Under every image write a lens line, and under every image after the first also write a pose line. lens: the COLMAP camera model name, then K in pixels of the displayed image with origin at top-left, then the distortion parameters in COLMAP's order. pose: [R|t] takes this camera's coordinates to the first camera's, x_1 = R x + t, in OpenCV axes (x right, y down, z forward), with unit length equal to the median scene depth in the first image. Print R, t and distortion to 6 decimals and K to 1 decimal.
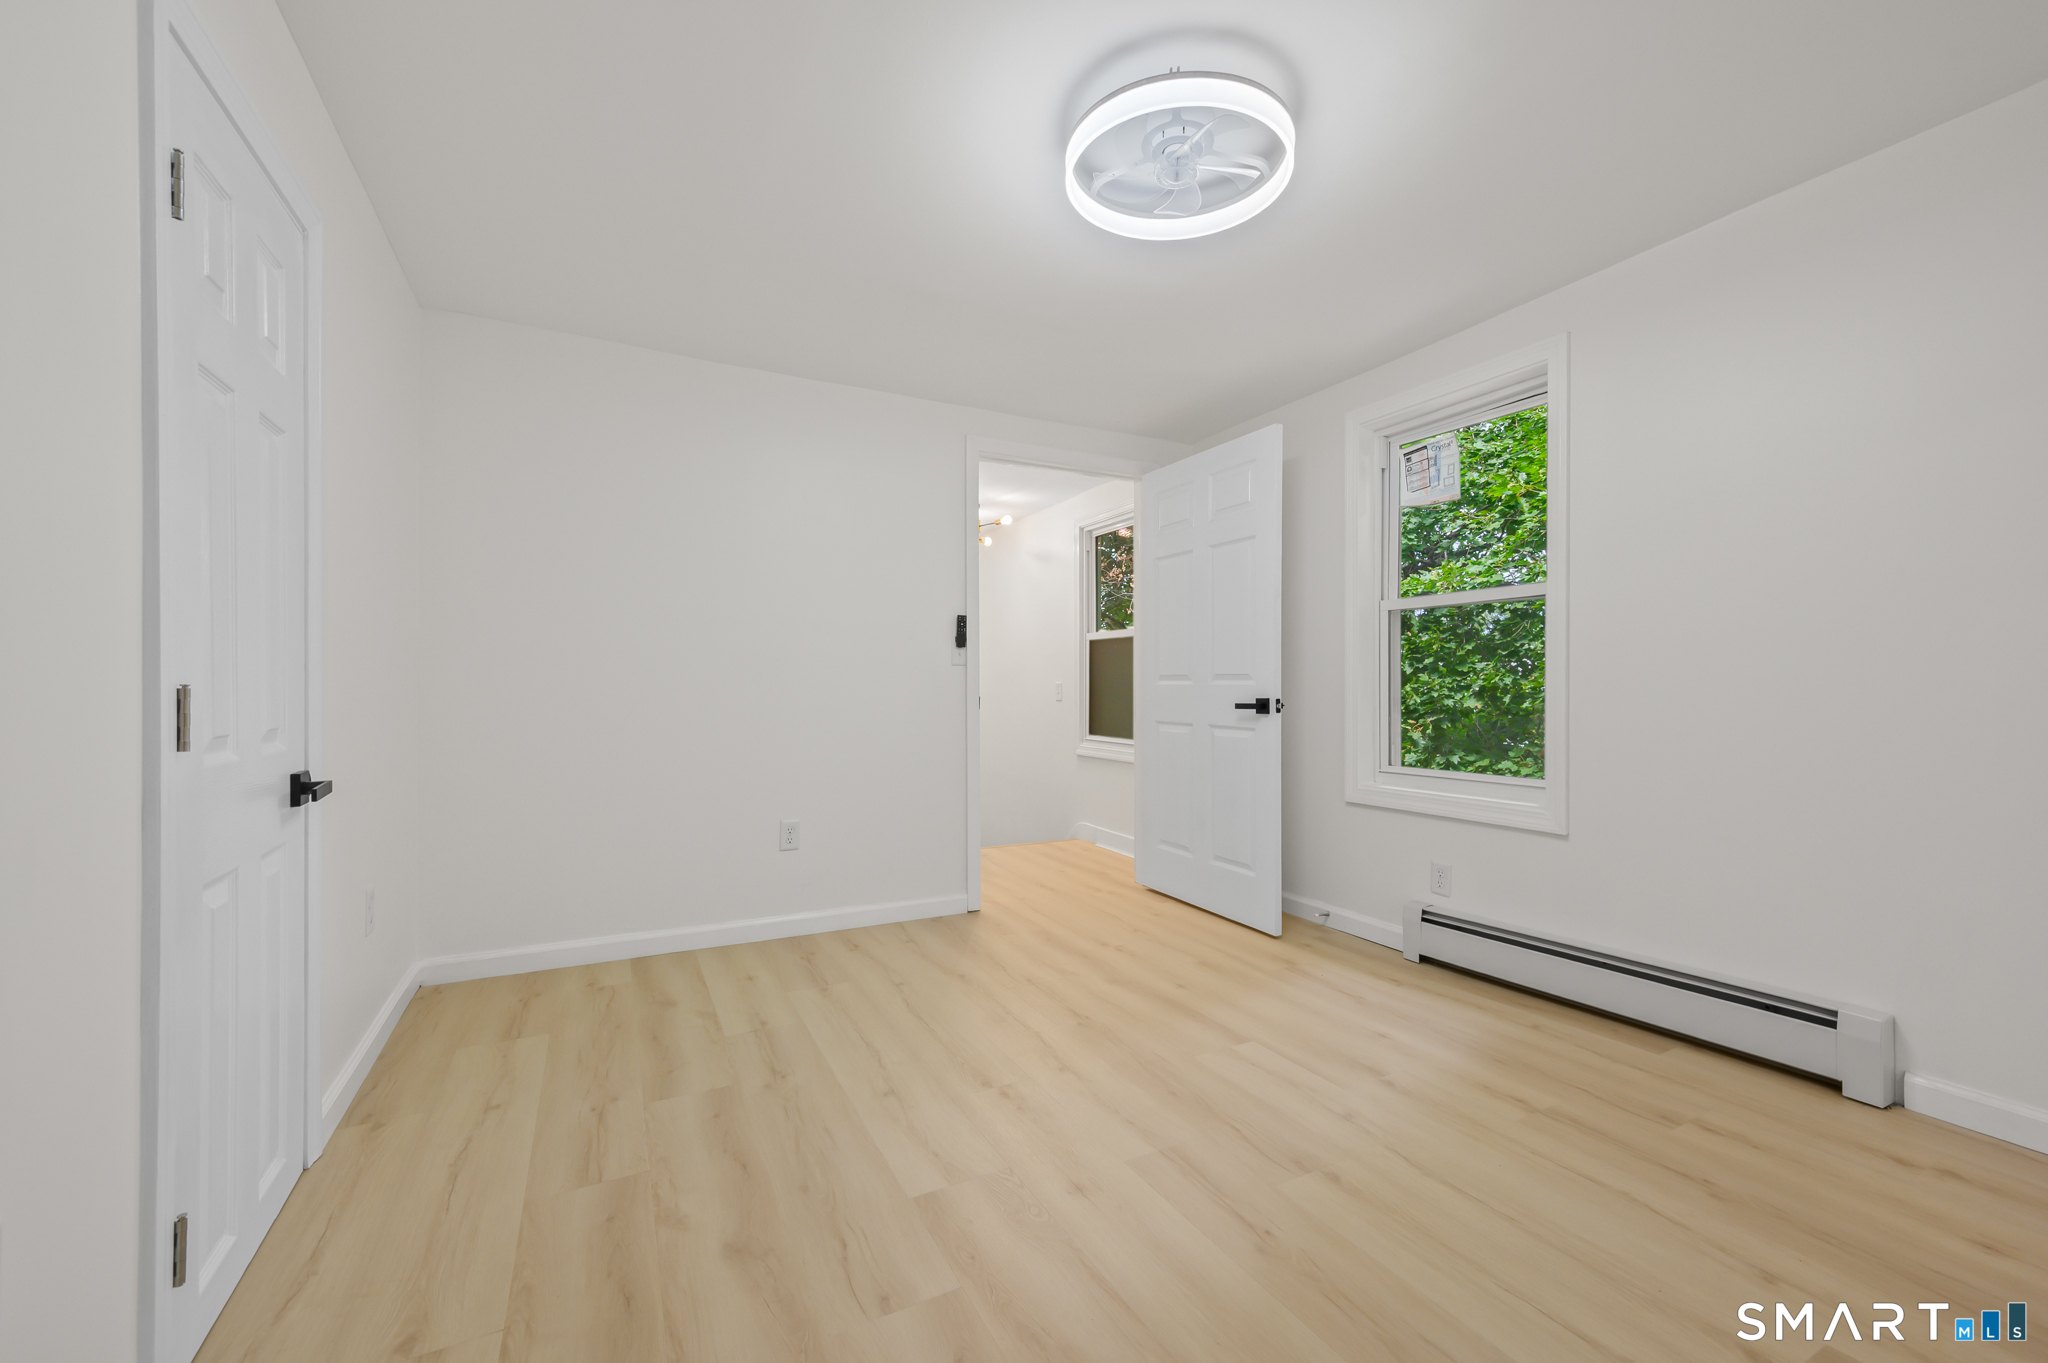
lens RADIAL K [[827.2, 0, 1024.0], [0, 827.2, 681.5], [0, 0, 1]] dist [0.008405, -0.000341]
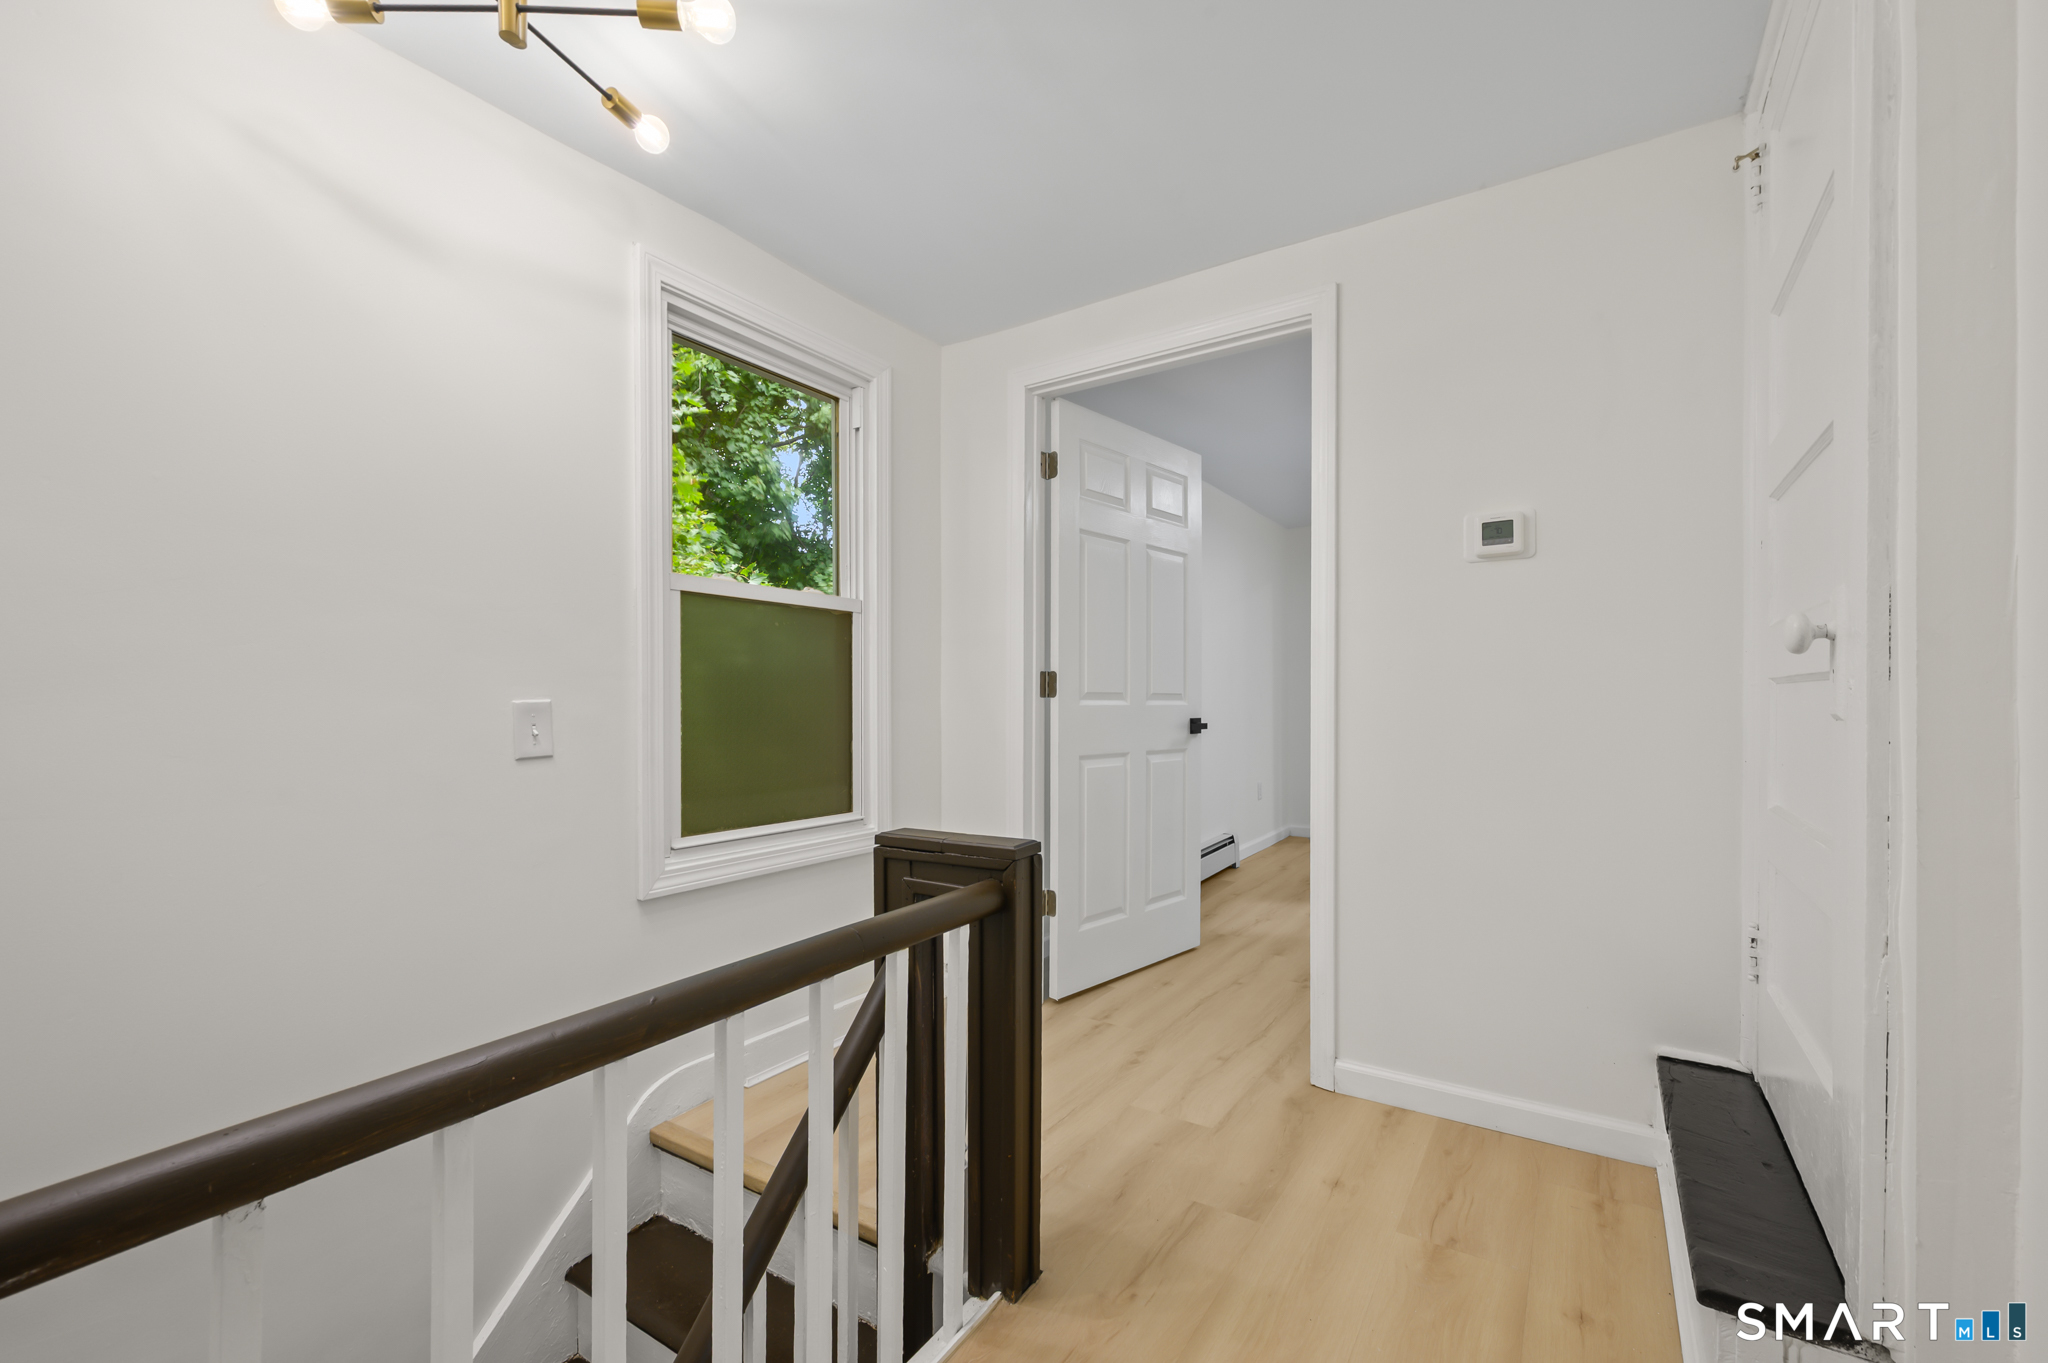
lens RADIAL K [[827.2, 0, 1024.0], [0, 827.2, 681.5], [0, 0, 1]] dist [0.008405, -0.000341]
pose [[-0.467399, 0.006944, 0.884019, -0.552477], [-0.012937, 0.999808, -0.014693, -0.007178], [-0.883952, -0.018305, -0.467220, 1.680572]]
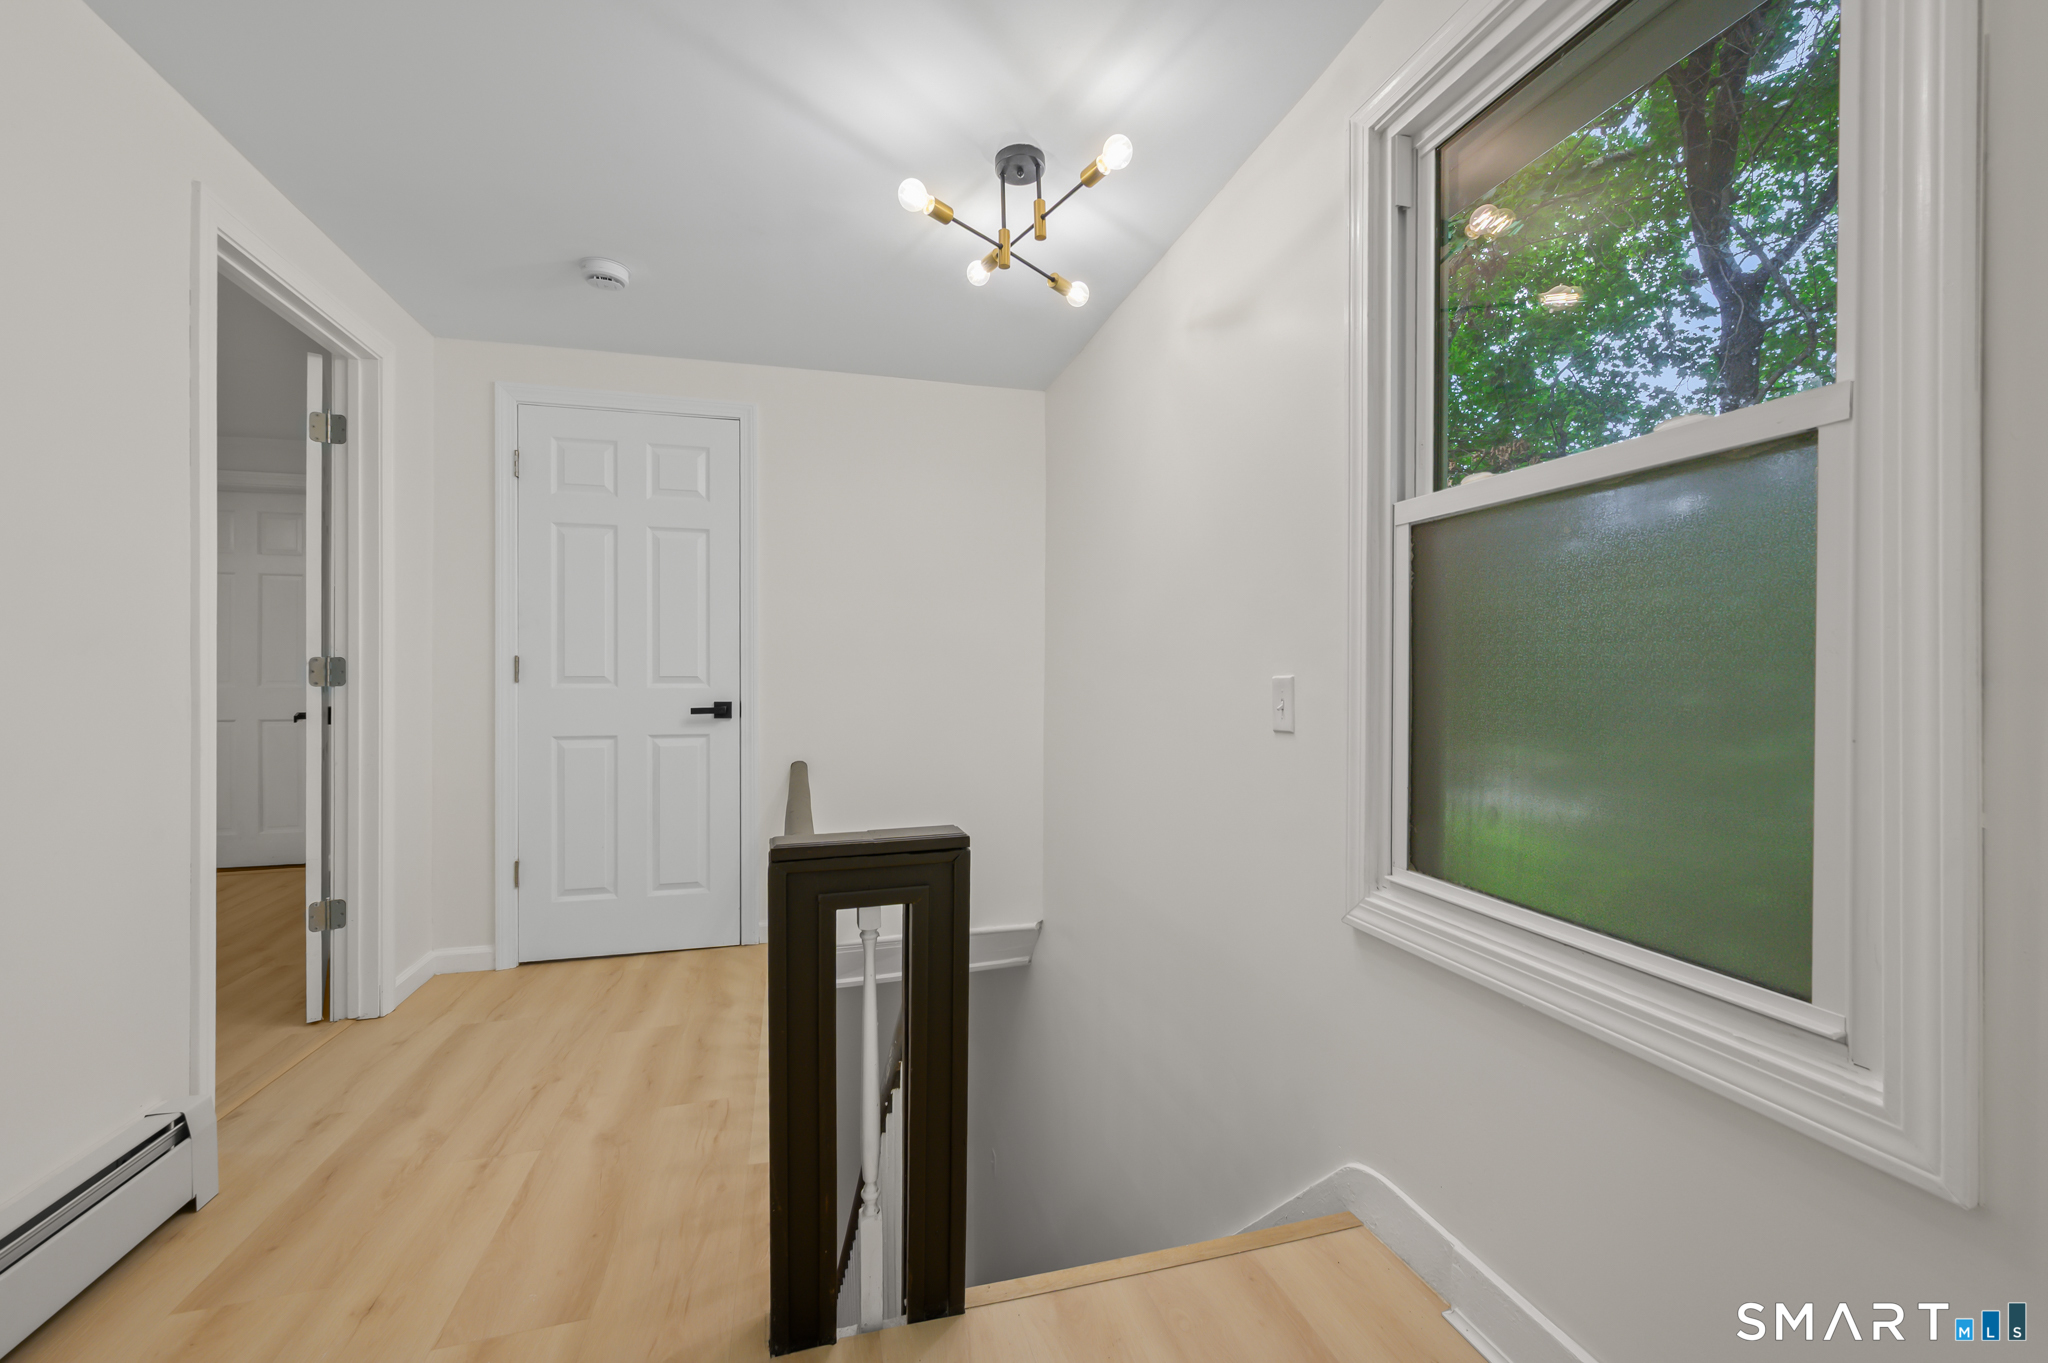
lens RADIAL K [[842.1, 0, 1015.7], [0, 842.1, 676.7], [0, 0, 1]] dist [0.000128, -0.000129]
pose [[0.977037, 0.005374, -0.213002, 0.018804], [-0.002845, 0.999922, 0.012180, -0.003799], [0.213050, -0.011294, 0.976976, 1.130353]]
